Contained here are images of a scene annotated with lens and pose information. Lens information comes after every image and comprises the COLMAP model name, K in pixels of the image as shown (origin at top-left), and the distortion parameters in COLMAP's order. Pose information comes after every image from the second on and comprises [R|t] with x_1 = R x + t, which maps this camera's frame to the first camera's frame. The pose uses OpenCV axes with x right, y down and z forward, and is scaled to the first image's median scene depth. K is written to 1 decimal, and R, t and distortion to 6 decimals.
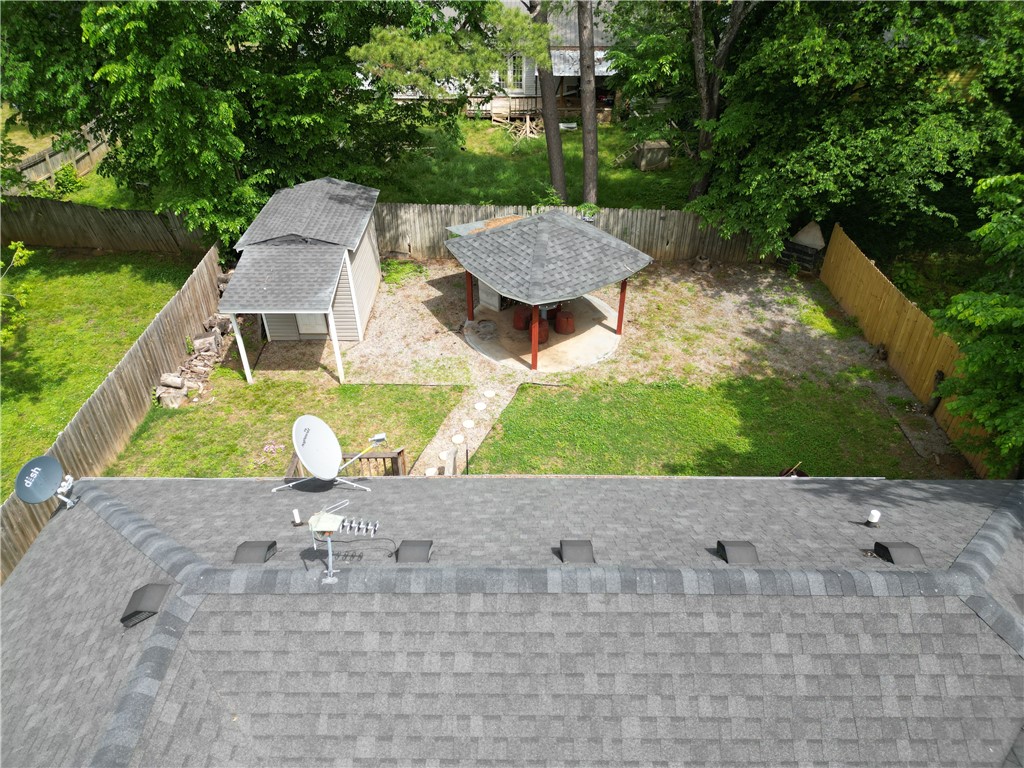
lens RADIAL K [[714.1, 0, 512.0], [0, 714.1, 384.0], [0, 0, 1]] dist [0.072183, -0.069395]
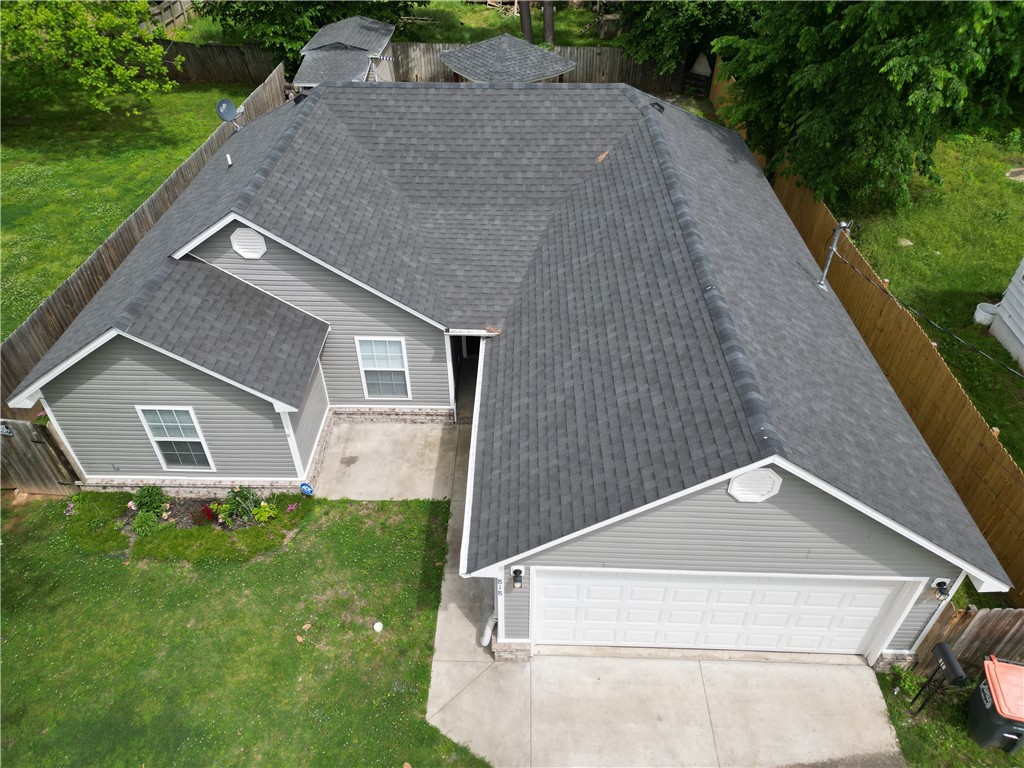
lens RADIAL K [[714.1, 0, 512.0], [0, 714.1, 384.0], [0, 0, 1]] dist [0.072183, -0.069395]
pose [[0.999628, 0.017623, -0.020814, 0.104944], [-0.016201, 0.997648, 0.066598, 0.400184], [0.021938, -0.066236, 0.997563, -0.557089]]
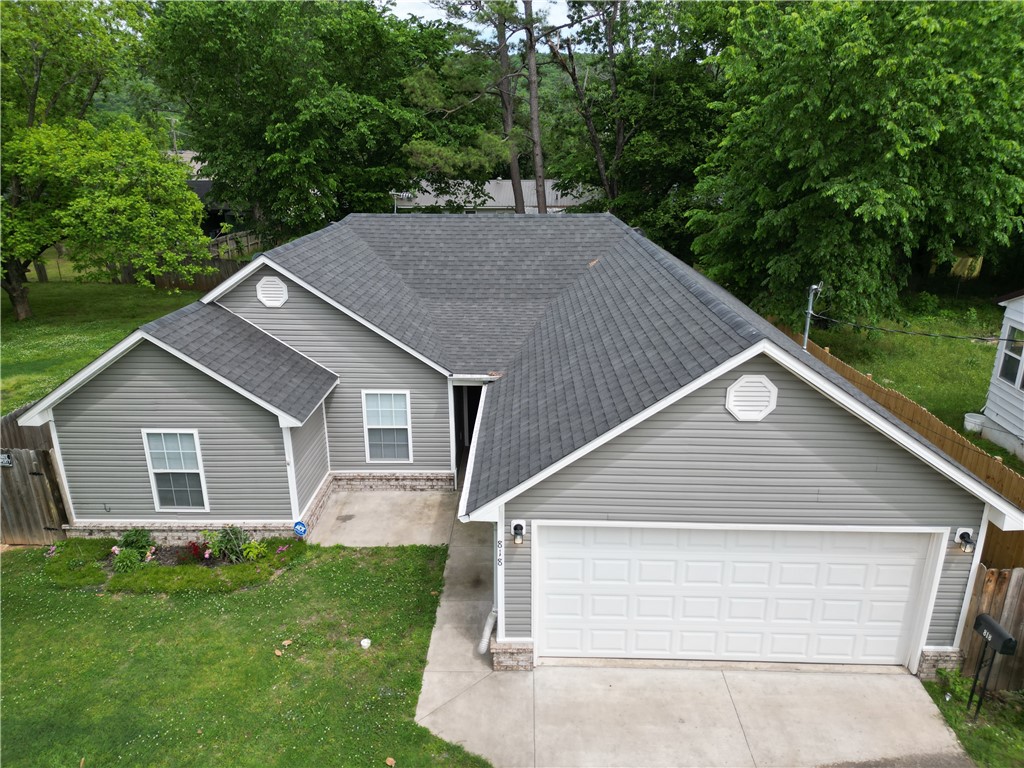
lens RADIAL K [[714.1, 0, 512.0], [0, 714.1, 384.0], [0, 0, 1]] dist [0.072183, -0.069395]
pose [[0.999561, 0.007974, -0.028546, 0.109561], [-0.016110, 0.954592, -0.297481, 0.623981], [0.024878, 0.297811, 0.954301, -0.550835]]
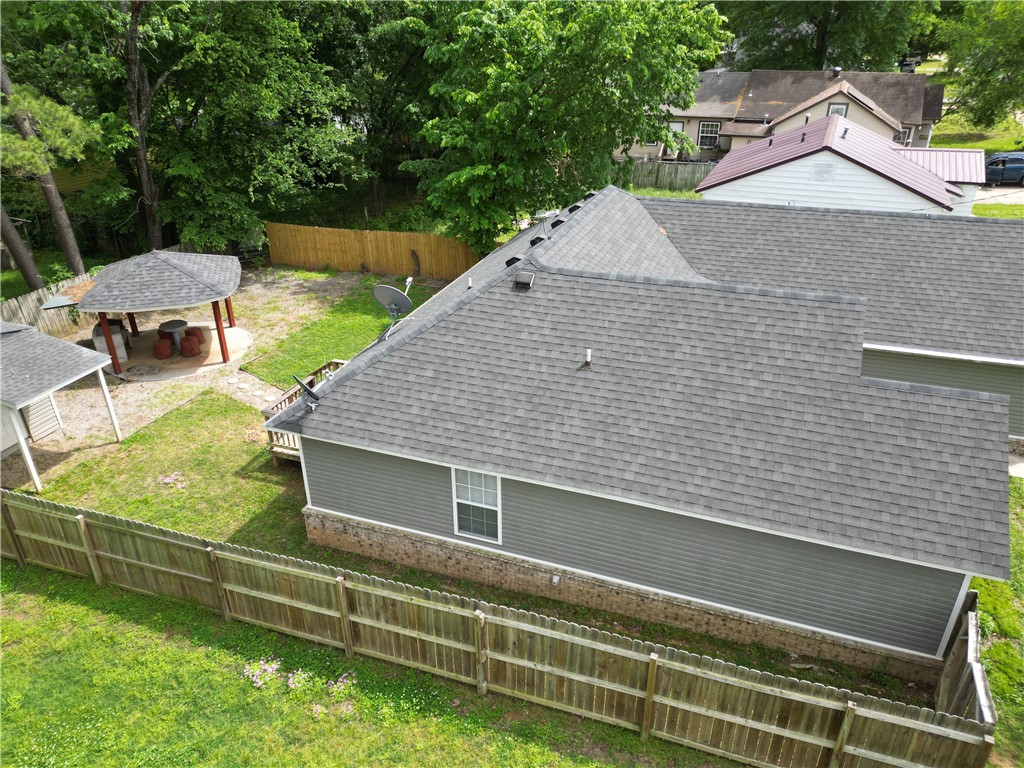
lens RADIAL K [[714.1, 0, 512.0], [0, 714.1, 384.0], [0, 0, 1]] dist [0.072183, -0.069395]
pose [[0.346716, -0.430599, 0.833290, -0.880083], [0.548358, 0.813816, 0.192374, 0.041656], [-0.760981, 0.390242, 0.518285, -0.000884]]
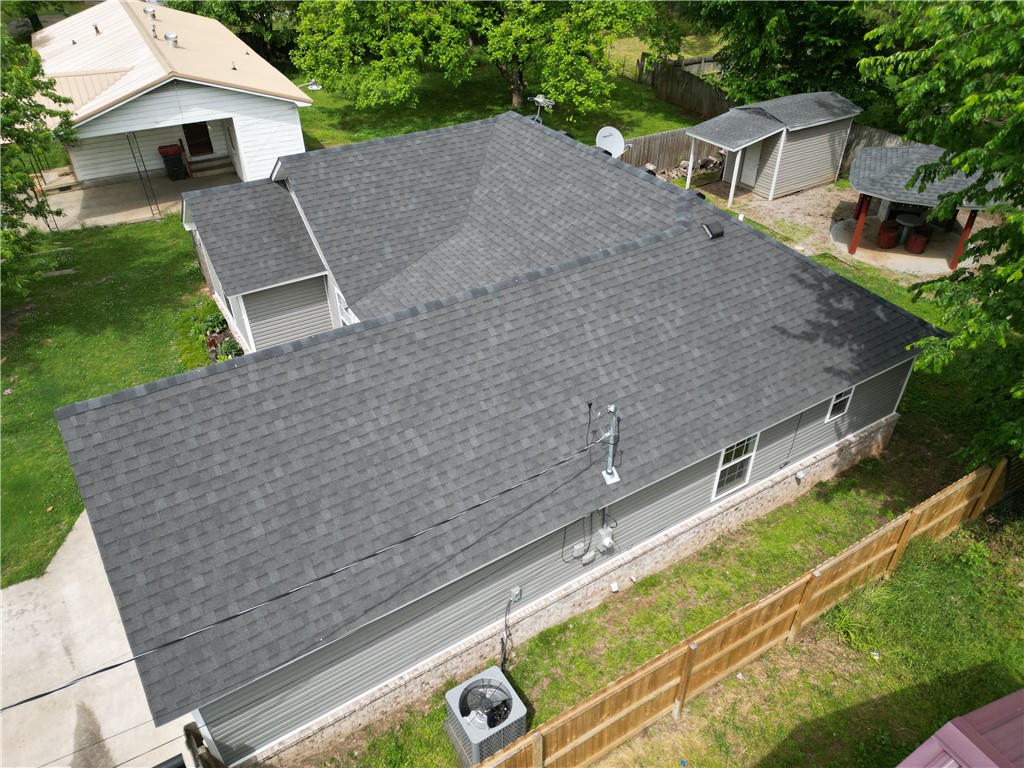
lens RADIAL K [[714.1, 0, 512.0], [0, 714.1, 384.0], [0, 0, 1]] dist [0.072183, -0.069395]
pose [[0.525124, 0.500683, -0.688158, 0.752361], [-0.492914, 0.838118, 0.233653, 0.178302], [0.693743, 0.216506, 0.686910, -0.275233]]
